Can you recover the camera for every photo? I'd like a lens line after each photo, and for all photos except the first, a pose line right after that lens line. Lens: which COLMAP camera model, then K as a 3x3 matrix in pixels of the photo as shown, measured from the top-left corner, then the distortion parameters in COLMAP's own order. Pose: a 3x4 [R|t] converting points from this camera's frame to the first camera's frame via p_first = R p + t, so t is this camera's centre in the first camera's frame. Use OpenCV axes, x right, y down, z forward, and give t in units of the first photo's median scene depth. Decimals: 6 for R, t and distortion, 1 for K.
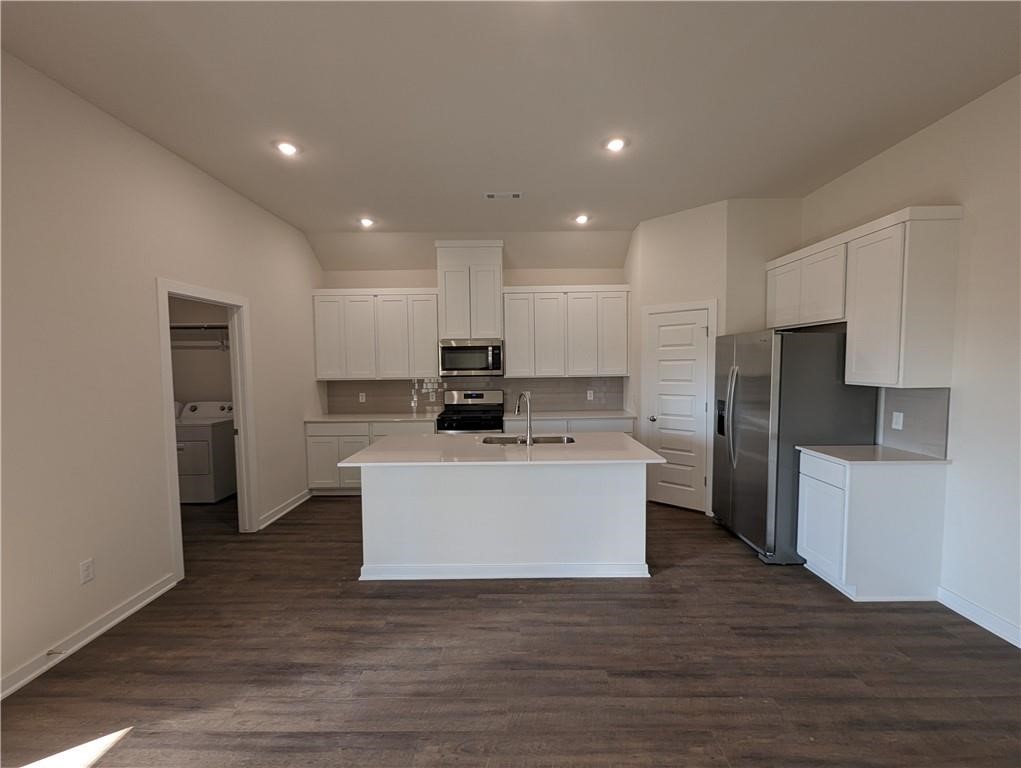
lens RADIAL K [[432.9, 0, 510.5], [0, 432.9, 384.0], [0, 0, 1]] dist [0.001199, -0.000330]
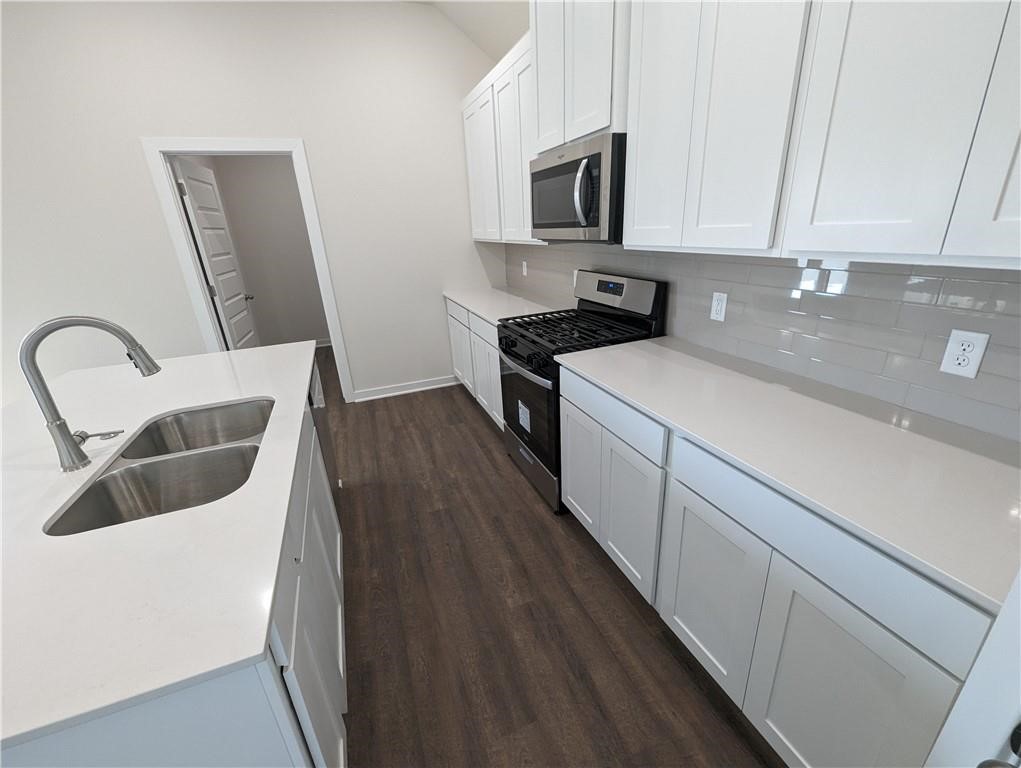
lens RADIAL K [[432.9, 0, 510.5], [0, 432.9, 384.0], [0, 0, 1]] dist [0.001199, -0.000330]
pose [[0.374368, 0.319814, -0.870384, 0.420516], [-0.002550, 0.938993, 0.343927, -0.045609], [0.927277, -0.126535, 0.352344, 1.034404]]
